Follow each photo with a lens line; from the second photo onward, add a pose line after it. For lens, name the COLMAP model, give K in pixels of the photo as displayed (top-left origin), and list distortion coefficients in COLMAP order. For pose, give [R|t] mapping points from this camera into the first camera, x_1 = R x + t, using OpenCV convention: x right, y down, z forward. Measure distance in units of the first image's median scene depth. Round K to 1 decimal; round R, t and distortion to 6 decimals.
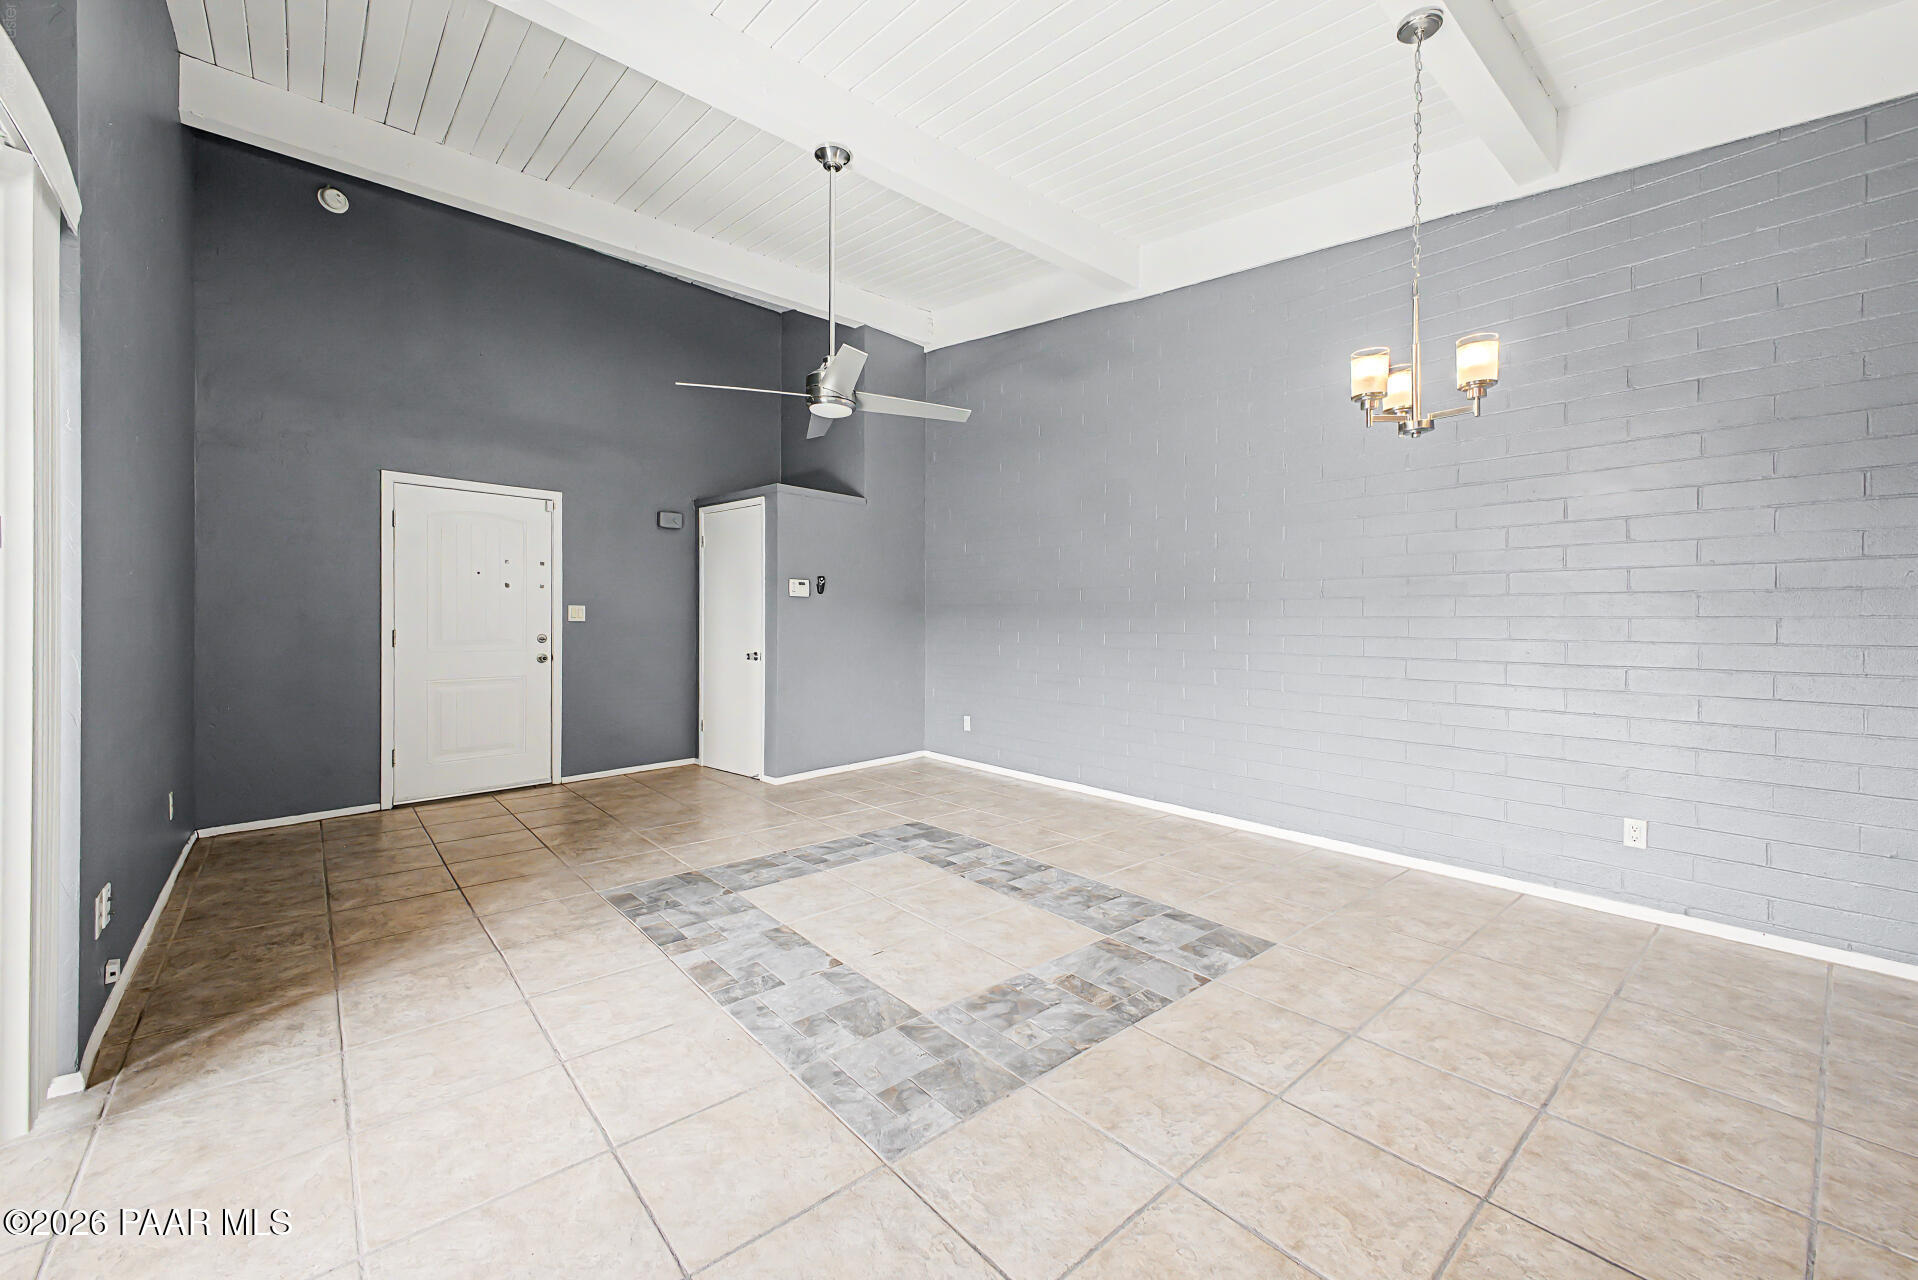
lens RADIAL K [[763.6, 0, 964.2], [0, 763.6, 626.2], [0, 0, 1]] dist [0.014314, -0.000020]
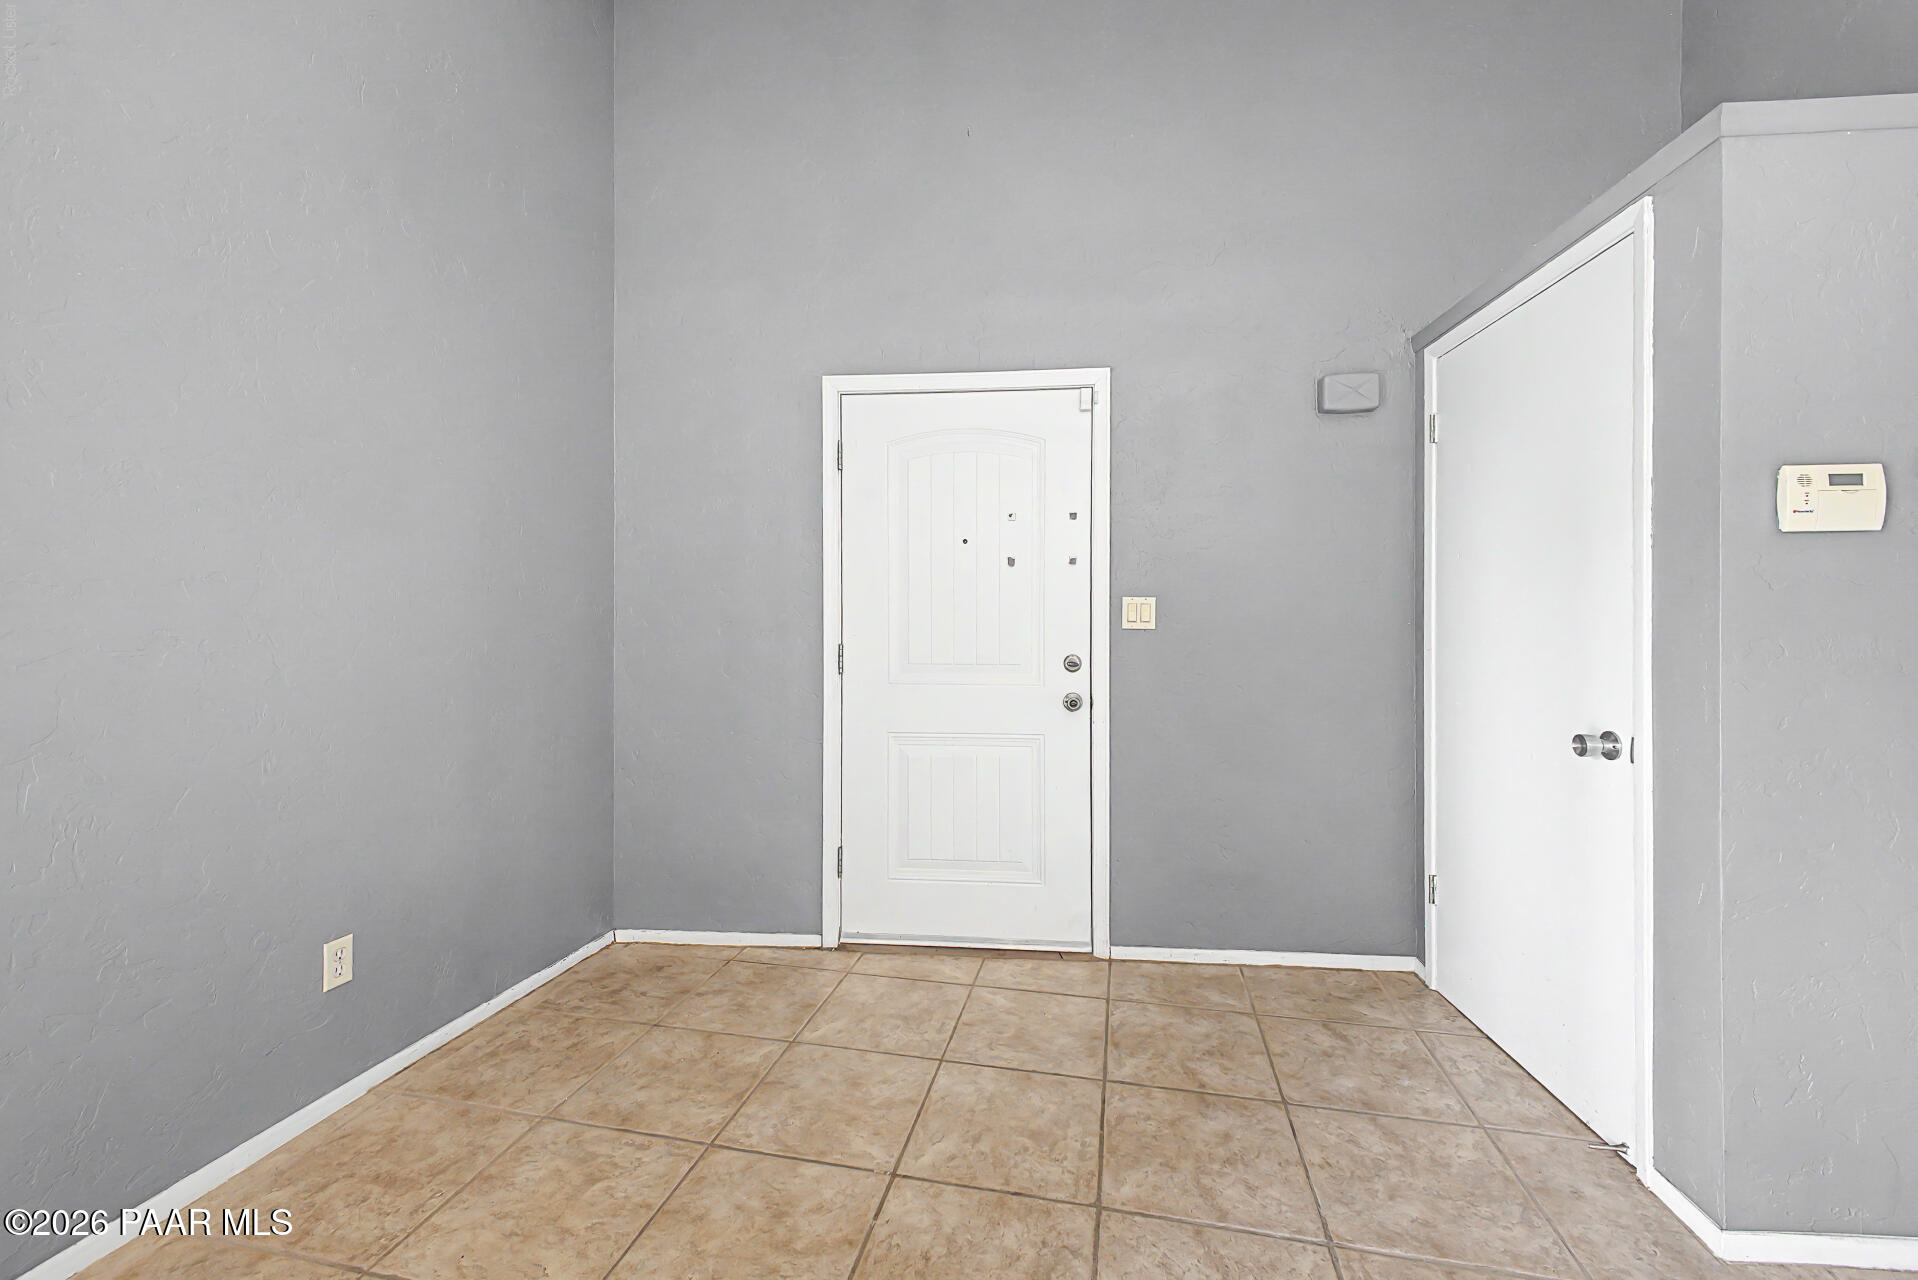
lens RADIAL K [[763.6, 0, 964.2], [0, 763.6, 626.2], [0, 0, 1]] dist [0.014314, -0.000020]
pose [[0.596802, -0.003566, -0.802380, -0.182937], [-0.002388, 0.999978, -0.006221, -0.005105], [0.802385, 0.005628, 0.596780, 0.621750]]
